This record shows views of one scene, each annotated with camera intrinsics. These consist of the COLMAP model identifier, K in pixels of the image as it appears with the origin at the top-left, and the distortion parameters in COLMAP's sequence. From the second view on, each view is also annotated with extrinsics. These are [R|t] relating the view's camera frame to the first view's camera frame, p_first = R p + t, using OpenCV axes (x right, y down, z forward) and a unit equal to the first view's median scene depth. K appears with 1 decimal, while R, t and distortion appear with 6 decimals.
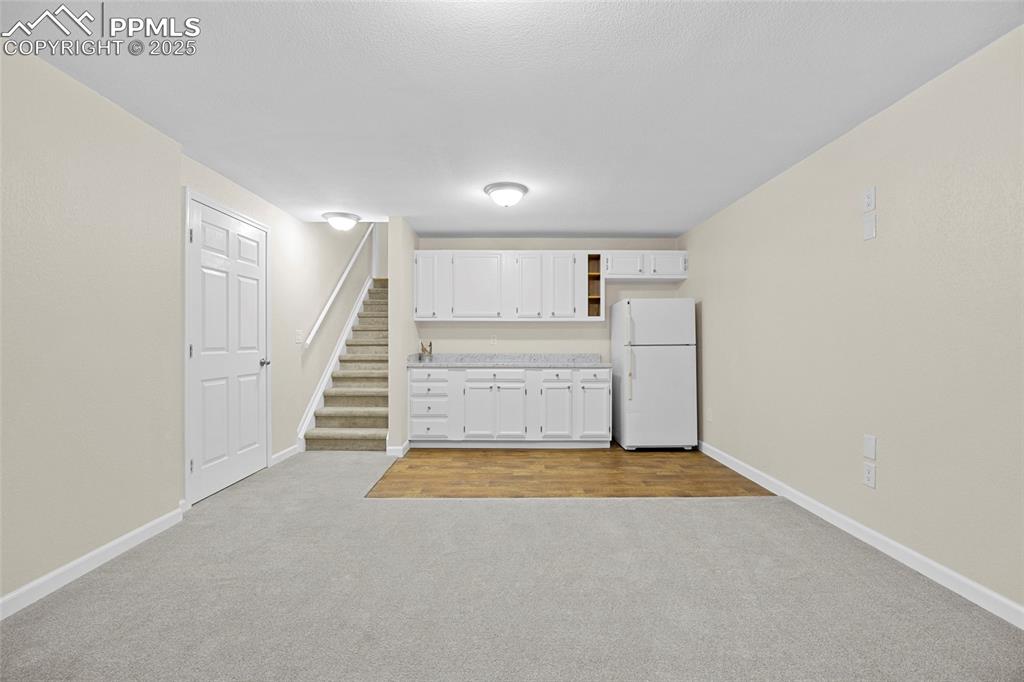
lens RADIAL K [[451.7, 0, 518.7], [0, 451.7, 332.7], [0, 0, 1]] dist [-0.006436, 0.000642]
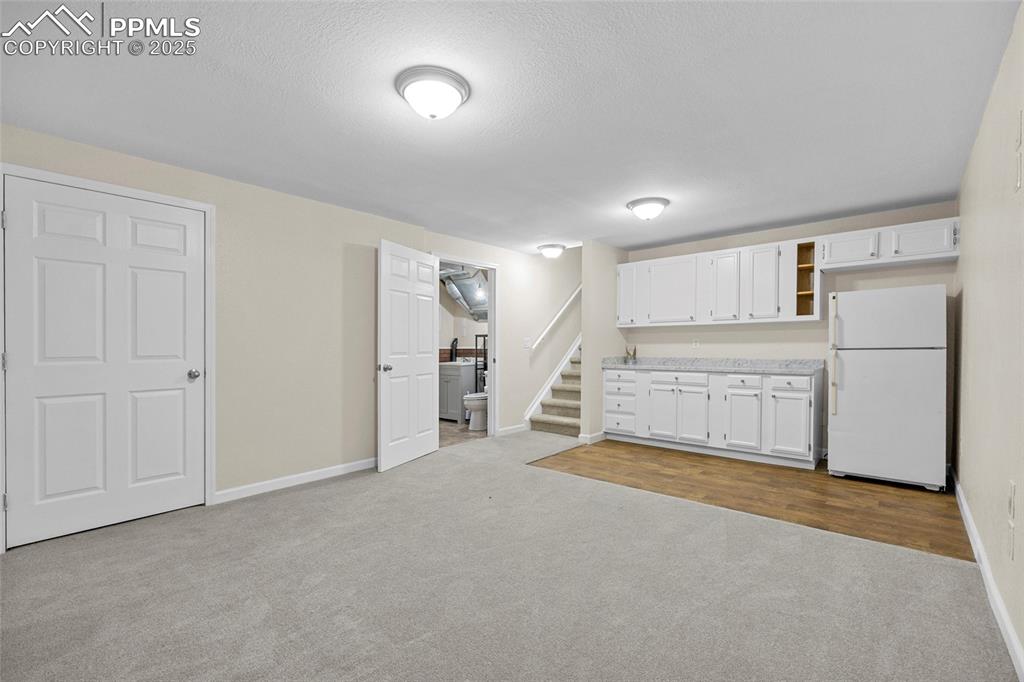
lens RADIAL K [[451.7, 0, 518.7], [0, 451.7, 332.7], [0, 0, 1]] dist [-0.006436, 0.000642]
pose [[0.743386, -0.026048, -0.668355, 0.366186], [0.020911, 0.999658, -0.015702, -0.000987], [0.668536, -0.002303, 0.743676, -0.001977]]
